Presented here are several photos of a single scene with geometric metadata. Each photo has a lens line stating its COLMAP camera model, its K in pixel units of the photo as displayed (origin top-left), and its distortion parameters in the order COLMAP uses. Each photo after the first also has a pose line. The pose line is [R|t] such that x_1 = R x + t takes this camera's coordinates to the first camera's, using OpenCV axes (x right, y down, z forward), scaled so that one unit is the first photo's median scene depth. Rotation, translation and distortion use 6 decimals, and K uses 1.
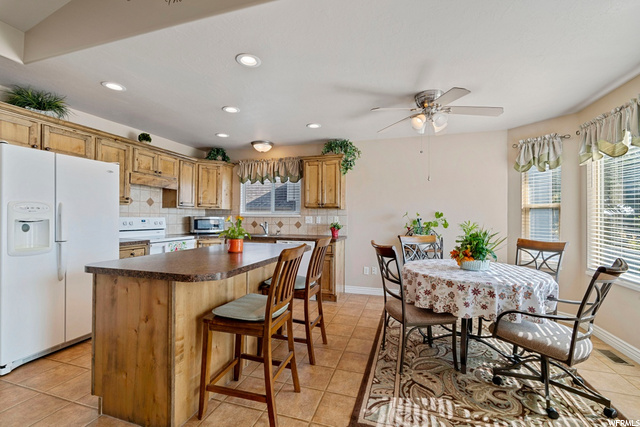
lens RADIAL K [[275.5, 0, 321.3], [0, 275.5, 212.9], [0, 0, 1]] dist [-0.005195, -0.000424]
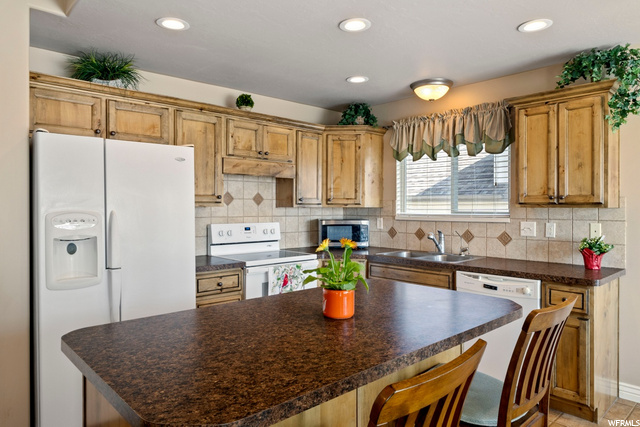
lens RADIAL K [[425.4, 0, 322.8], [0, 425.4, 207.8], [0, 0, 1]] dist [-0.007397, -0.000479]
pose [[0.866038, -0.006687, -0.499933, 0.015535], [0.014618, 0.999822, 0.011950, -0.028130], [0.499764, -0.017657, 0.865982, 0.194909]]
